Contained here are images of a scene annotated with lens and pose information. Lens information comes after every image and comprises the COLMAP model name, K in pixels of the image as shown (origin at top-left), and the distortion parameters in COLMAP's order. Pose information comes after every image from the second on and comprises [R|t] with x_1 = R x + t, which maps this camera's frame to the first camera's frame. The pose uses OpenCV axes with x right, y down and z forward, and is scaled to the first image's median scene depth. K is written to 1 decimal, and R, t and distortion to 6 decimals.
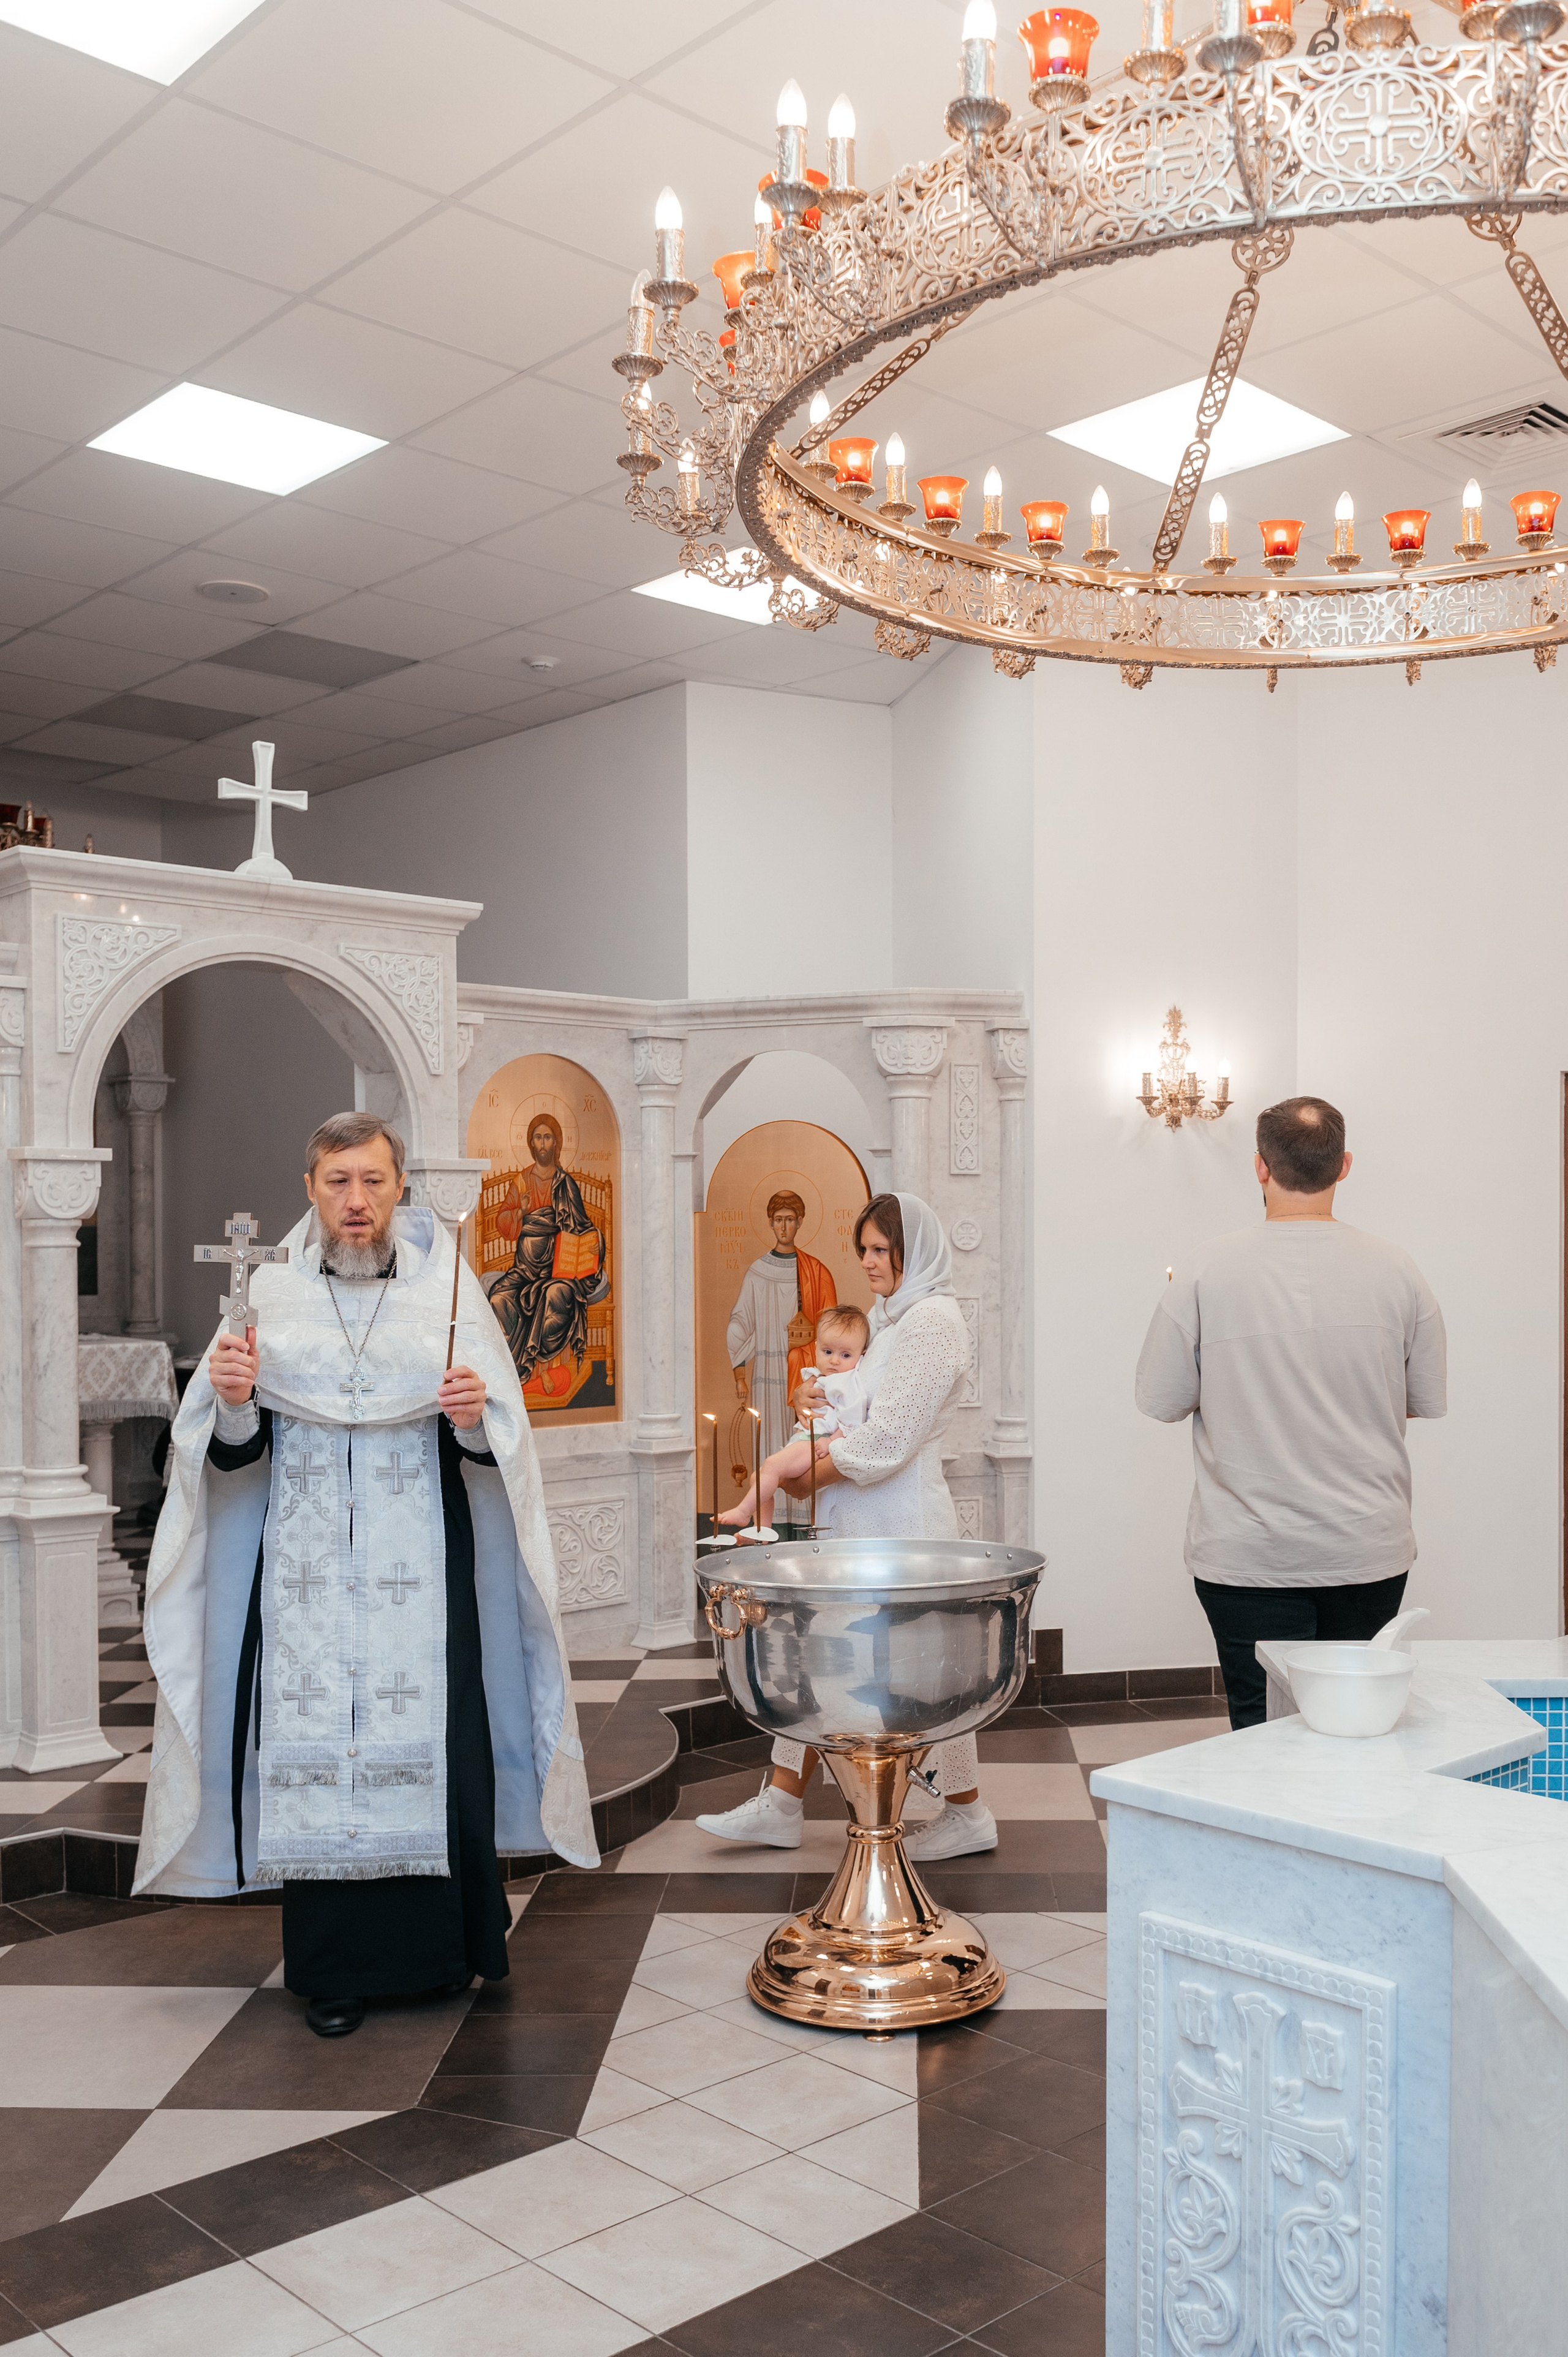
lens RADIAL K [[2084.7, 0, 784.8], [0, 2084.7, 1252.2], [0, 0, 1]] dist [-0.009415, -0.004312]
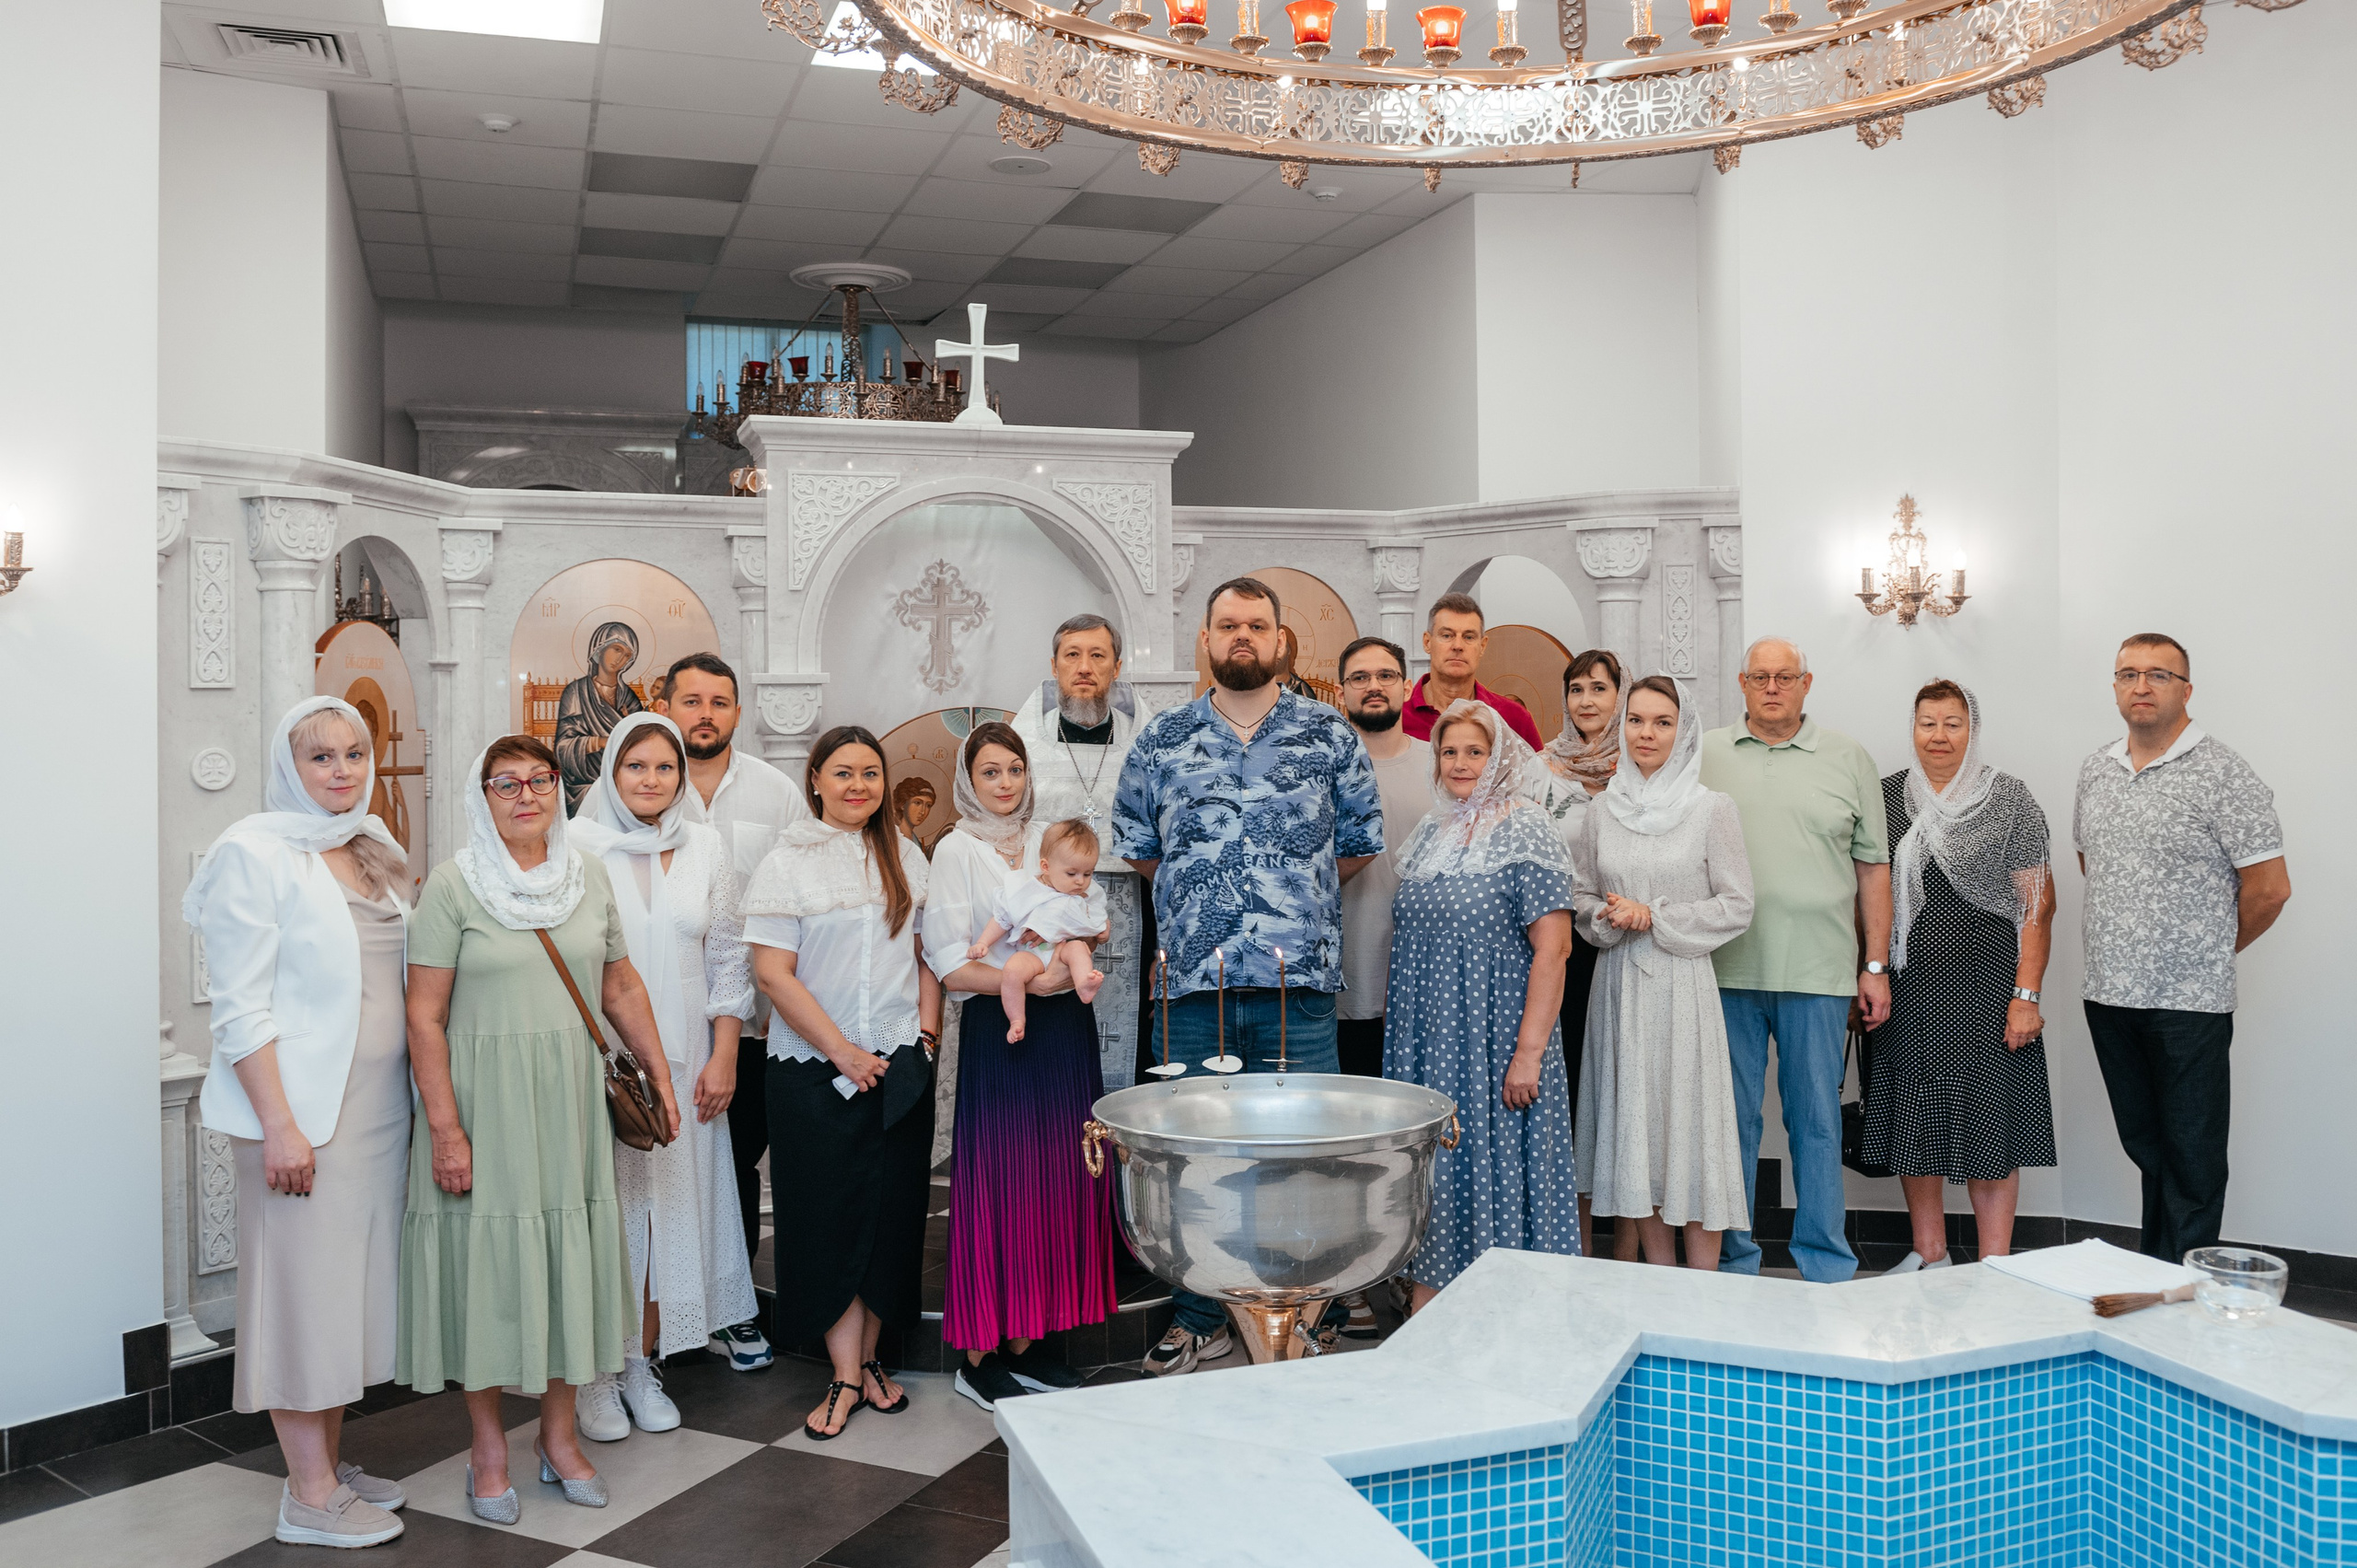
lens RADIAL K [[1903.9, 0, 1182.6], [0, 1903.9, 695.5], [0, 0, 1]] dist [0.006355, 0.003043]
pose [[0.916951, -0.006360, -0.398948, 0.255036], [0.004535, 0.999974, -0.005518, -0.028388], [0.398973, 0.003250, 0.916957, 0.106980]]
